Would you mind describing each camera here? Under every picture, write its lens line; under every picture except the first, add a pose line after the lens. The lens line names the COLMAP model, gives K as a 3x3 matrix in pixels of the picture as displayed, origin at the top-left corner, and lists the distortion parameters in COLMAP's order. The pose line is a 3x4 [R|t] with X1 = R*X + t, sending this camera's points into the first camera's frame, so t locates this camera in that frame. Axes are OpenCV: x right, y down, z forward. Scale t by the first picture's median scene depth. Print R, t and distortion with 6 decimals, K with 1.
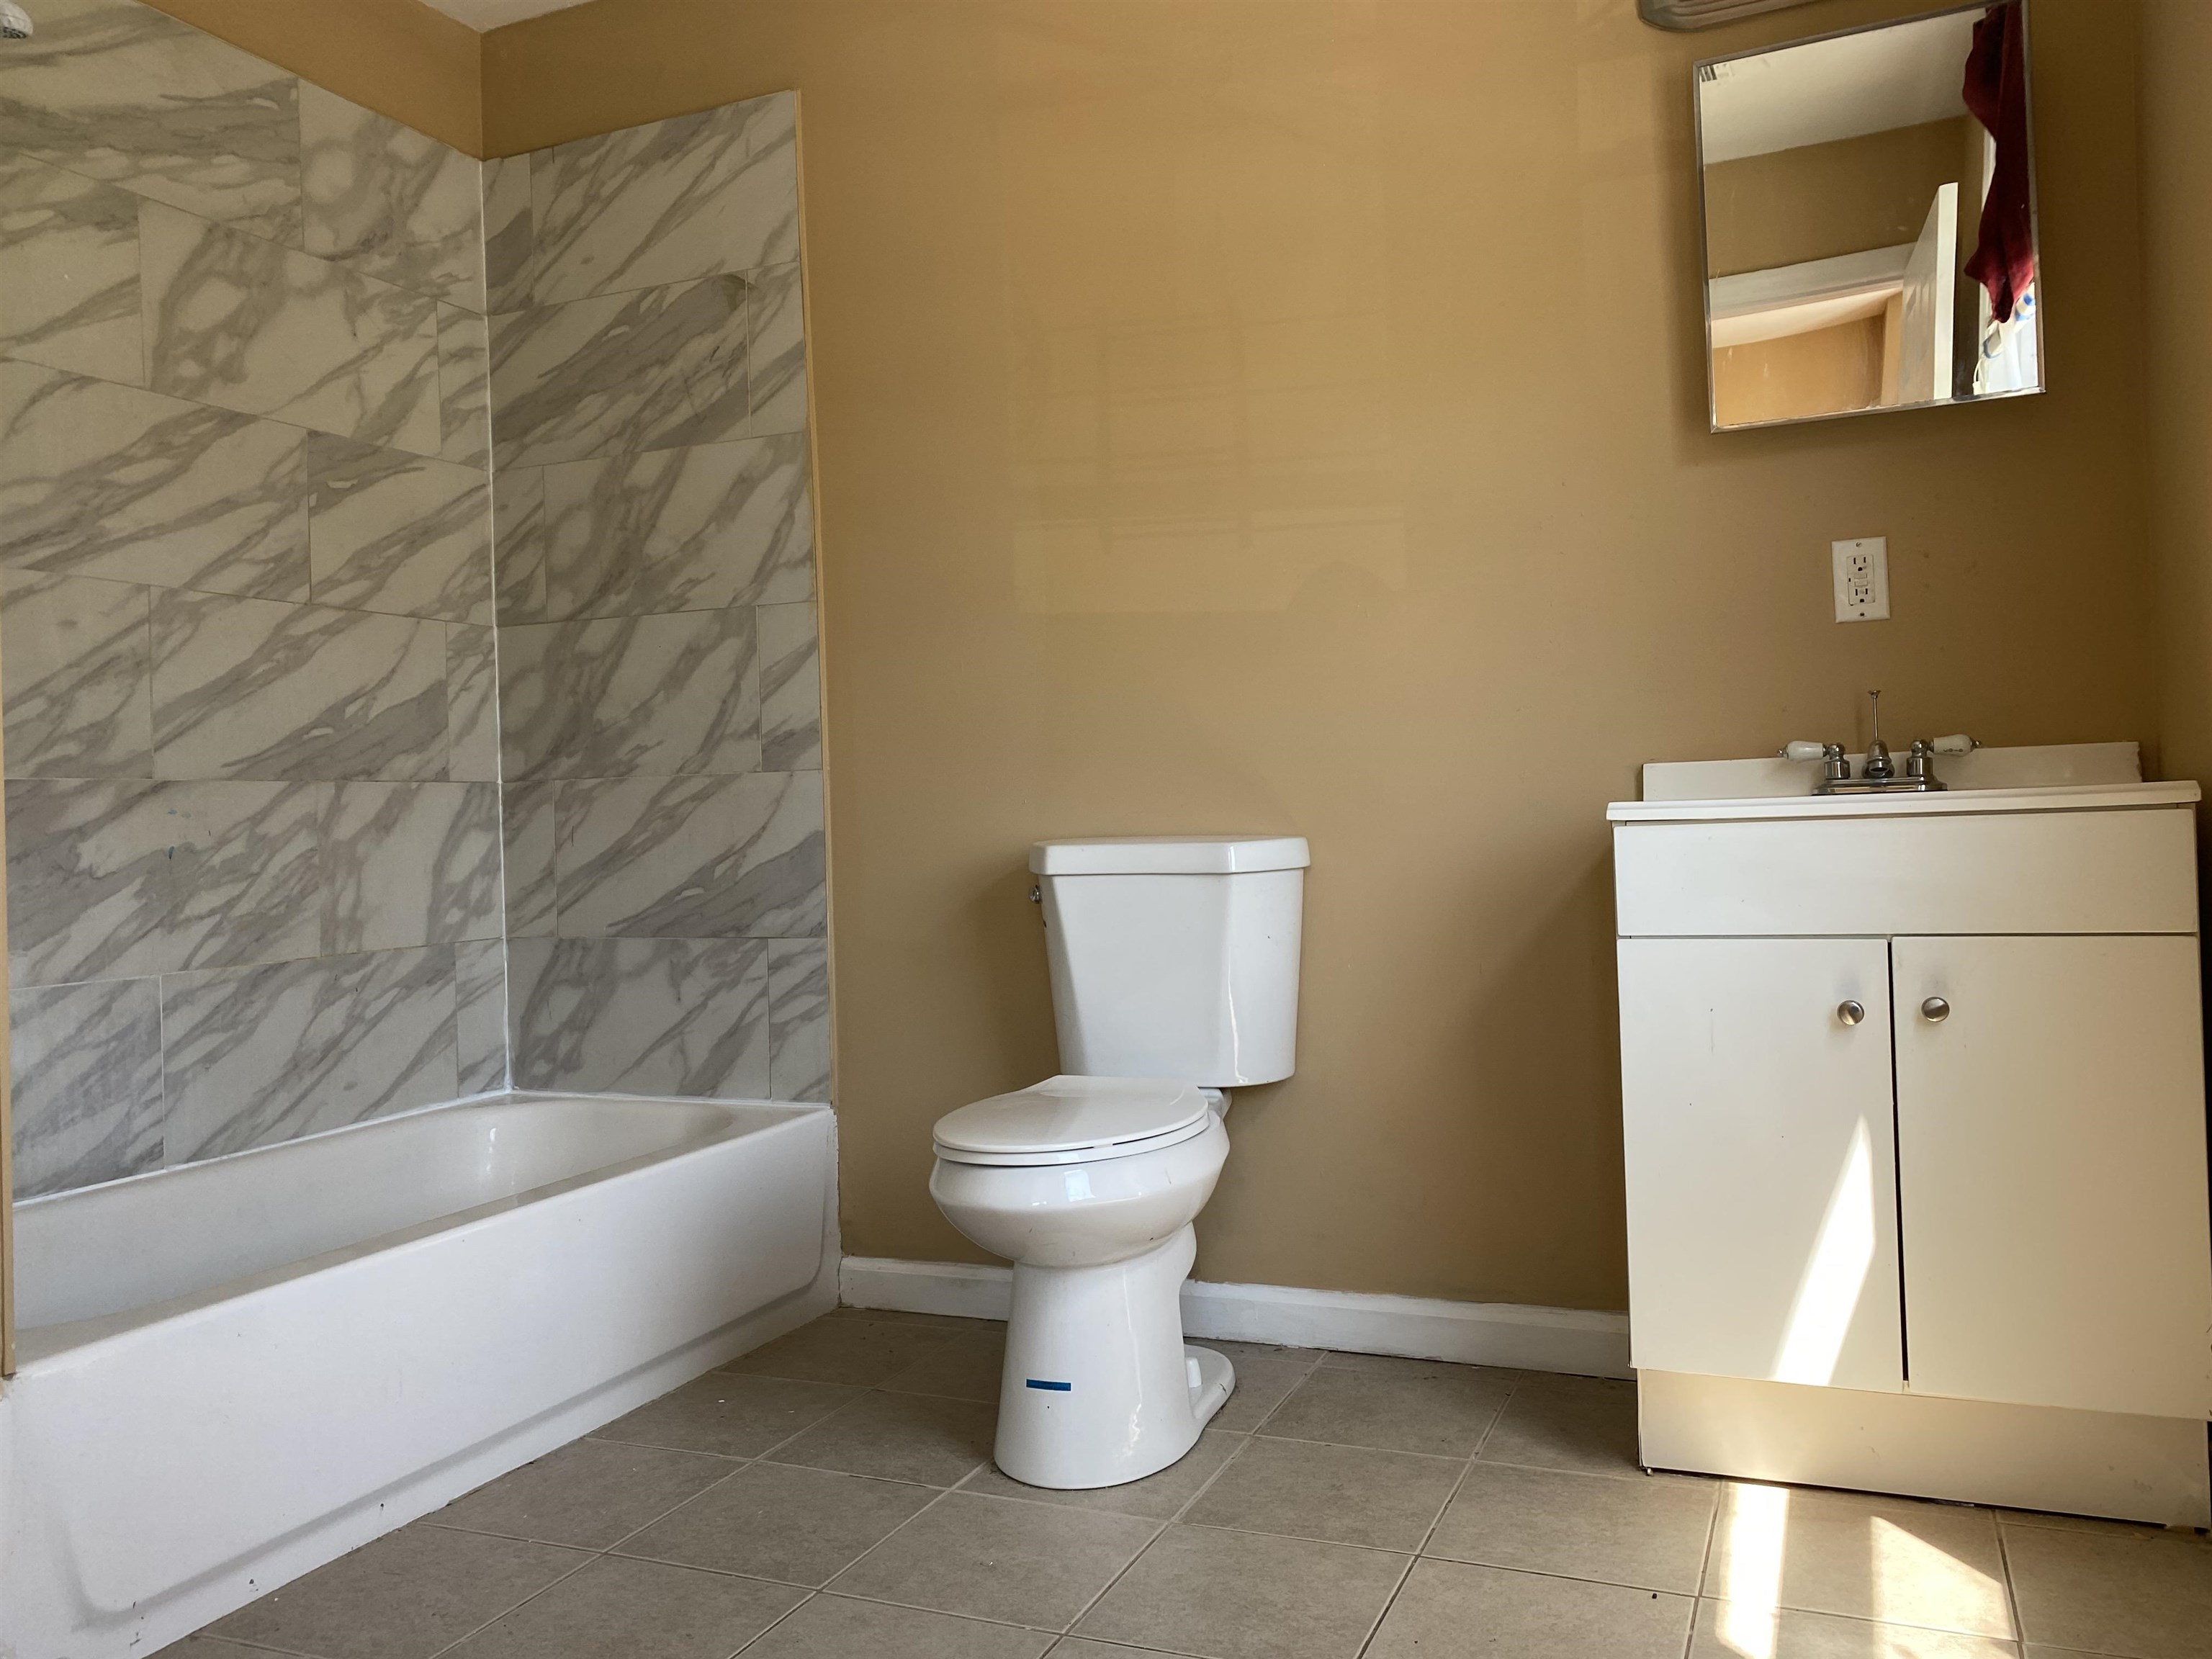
lens RADIAL K [[1682.5, 0, 1101.1], [0, 1682.5, 837.8], [0, 0, 1]] dist [0.001500, -0.009703]
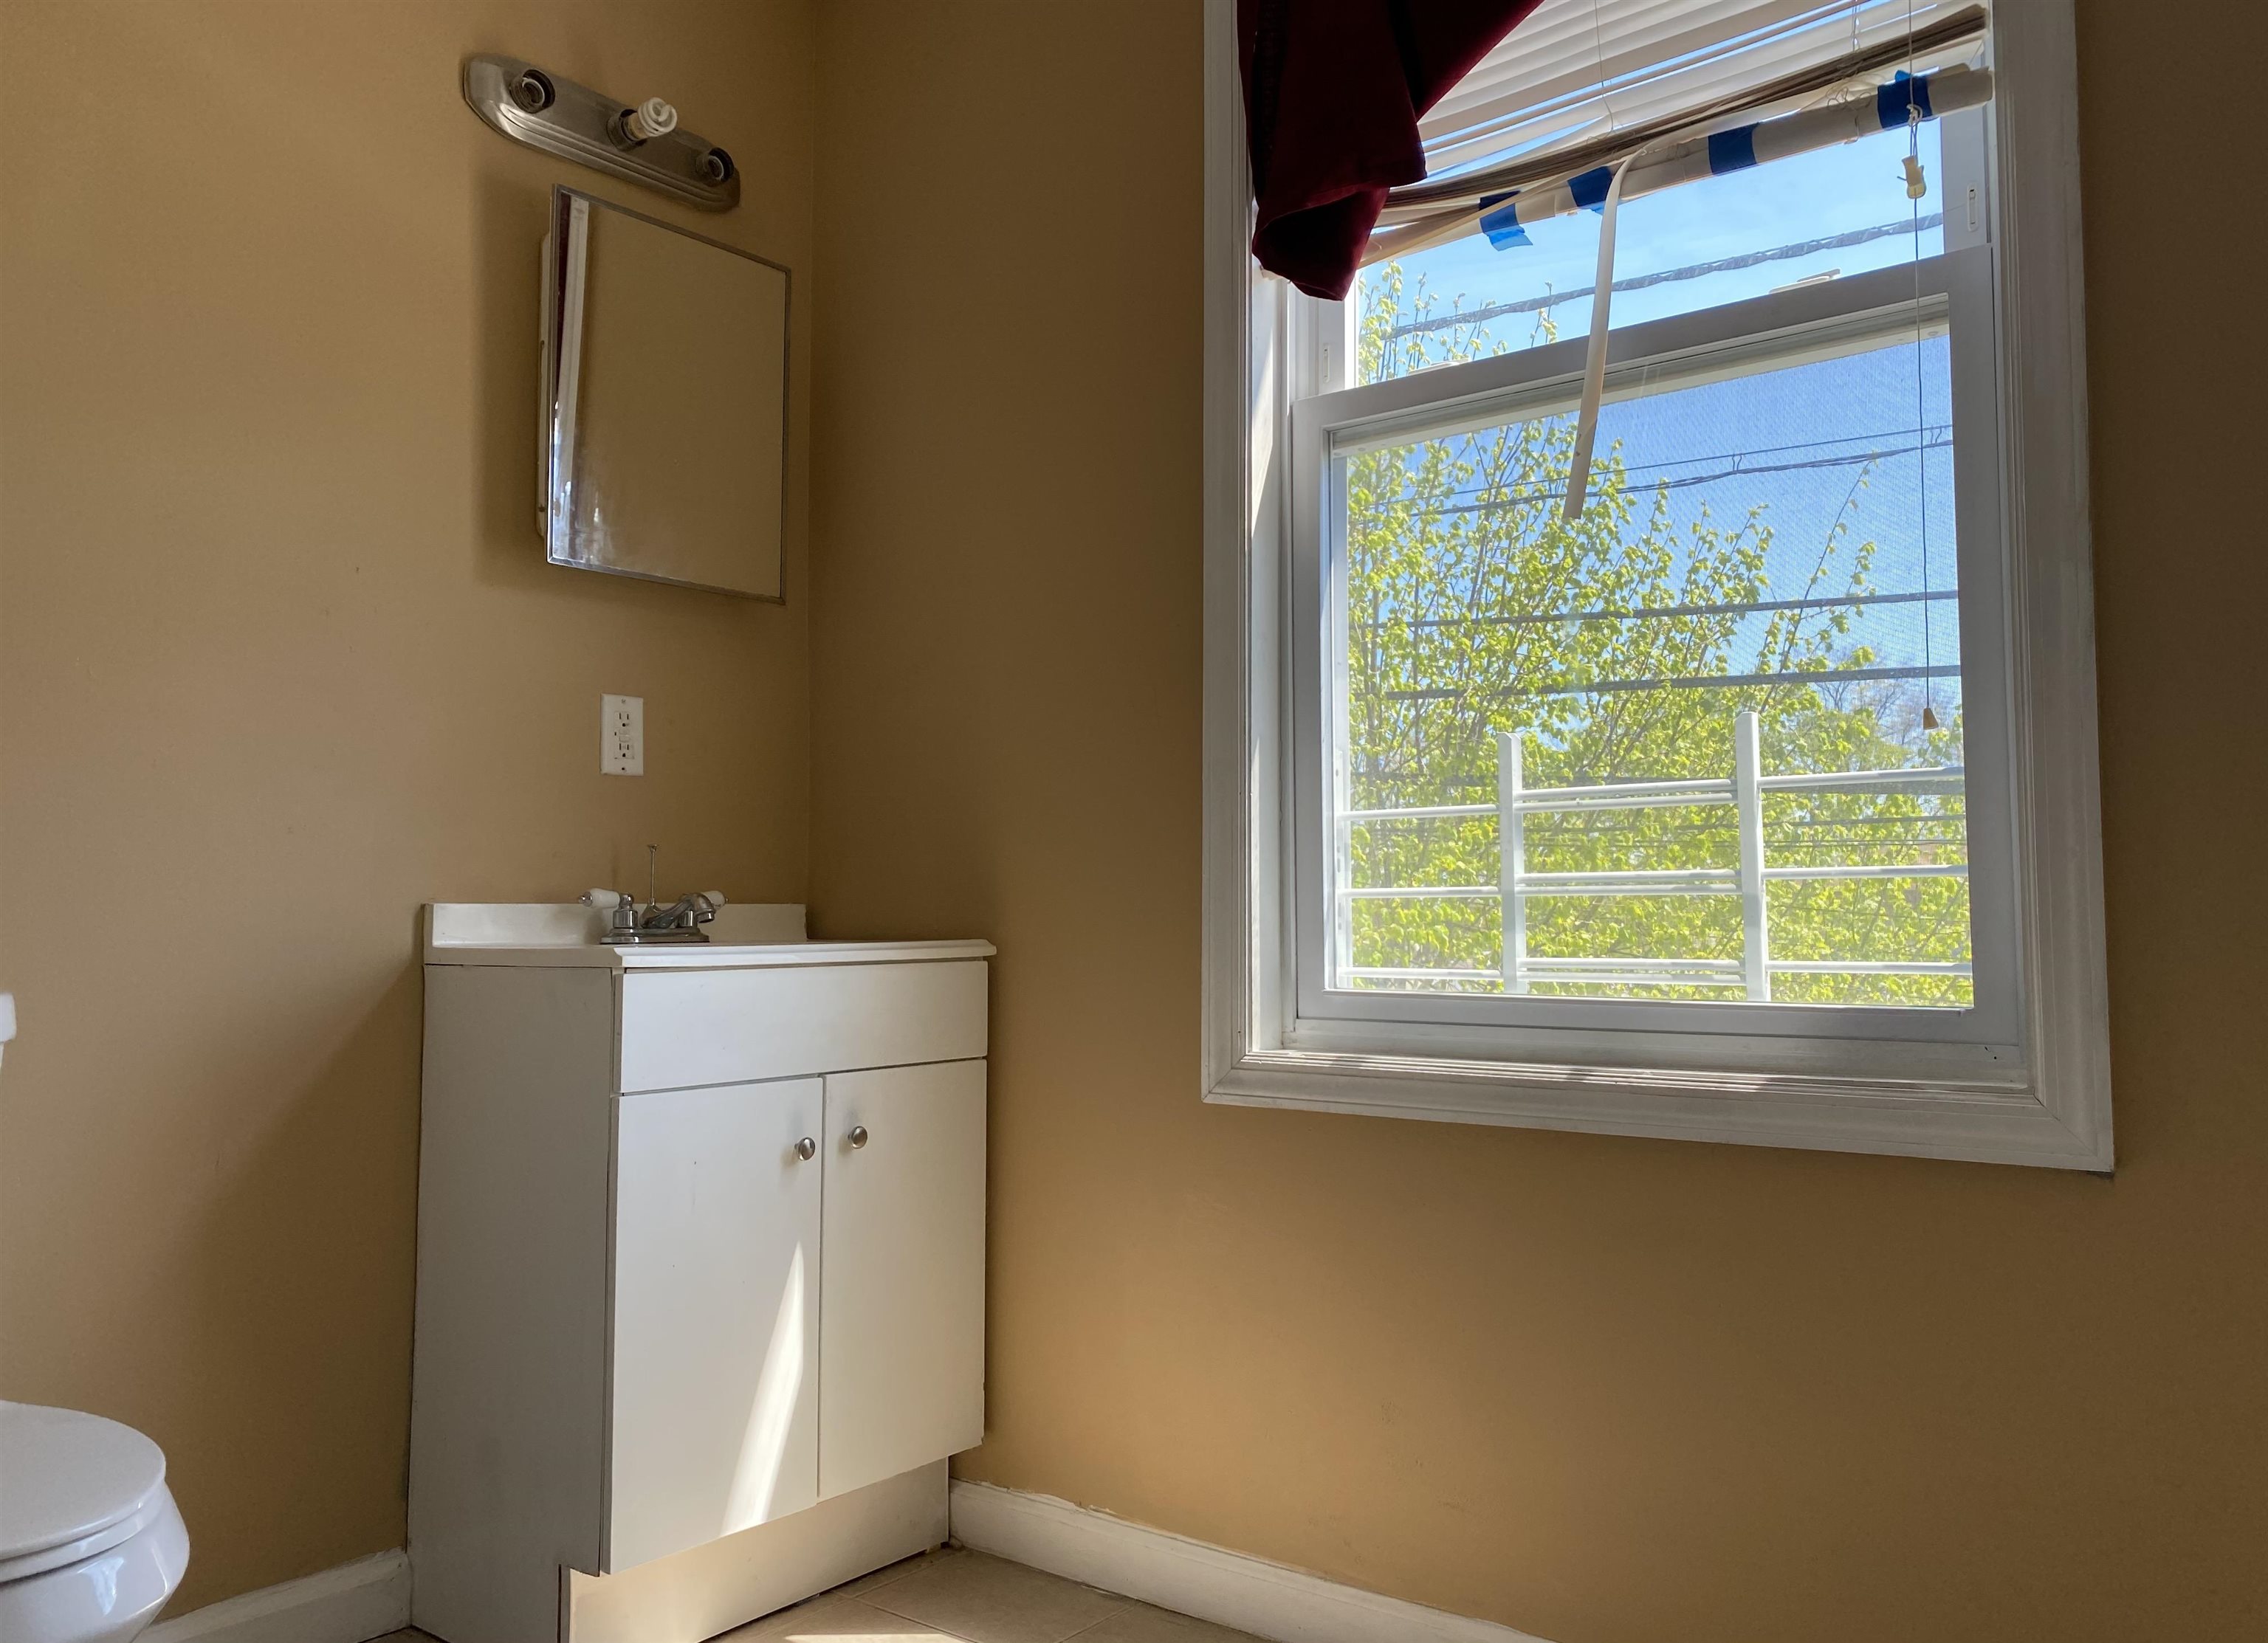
lens RADIAL K [[1760.8, 0, 1134.0], [0, 1760.8, 821.5], [0, 0, 1]] dist [-0.000870, -0.002301]
pose [[0.256083, 0.090158, 0.962441, -0.571293], [0.012830, 0.995236, -0.096644, 0.008472], [-0.966570, 0.037097, 0.253707, 0.484606]]
